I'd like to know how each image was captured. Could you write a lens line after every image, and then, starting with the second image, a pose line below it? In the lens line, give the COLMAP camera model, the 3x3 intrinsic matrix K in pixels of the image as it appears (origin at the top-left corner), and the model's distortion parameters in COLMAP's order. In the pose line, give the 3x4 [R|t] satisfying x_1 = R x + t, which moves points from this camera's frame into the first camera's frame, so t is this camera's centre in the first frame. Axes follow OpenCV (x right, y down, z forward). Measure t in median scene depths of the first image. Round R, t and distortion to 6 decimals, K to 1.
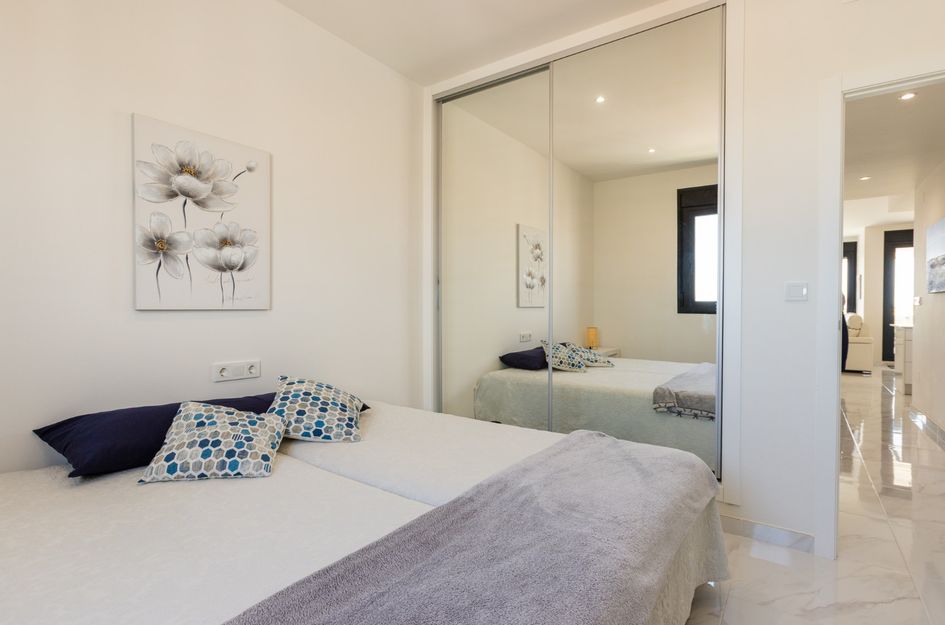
lens RADIAL K [[475.8, 0, 471.4], [0, 475.8, 312.7], [0, 0, 1]] dist [-0.017240, 0.013951]
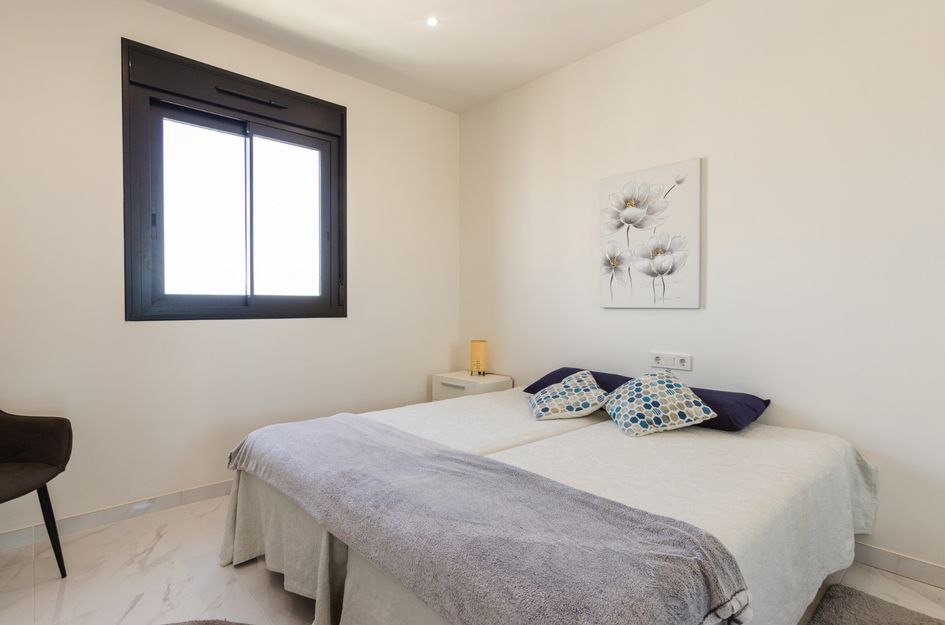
lens RADIAL K [[494.6, 0, 470.5], [0, 494.6, 312.1], [0, 0, 1]] dist [-0.003935, 0.003442]
pose [[-0.207503, 0.009726, -0.978186, 0.820722], [-0.010185, 0.999875, 0.012103, -0.006360], [0.978181, 0.012475, -0.207378, 0.811242]]
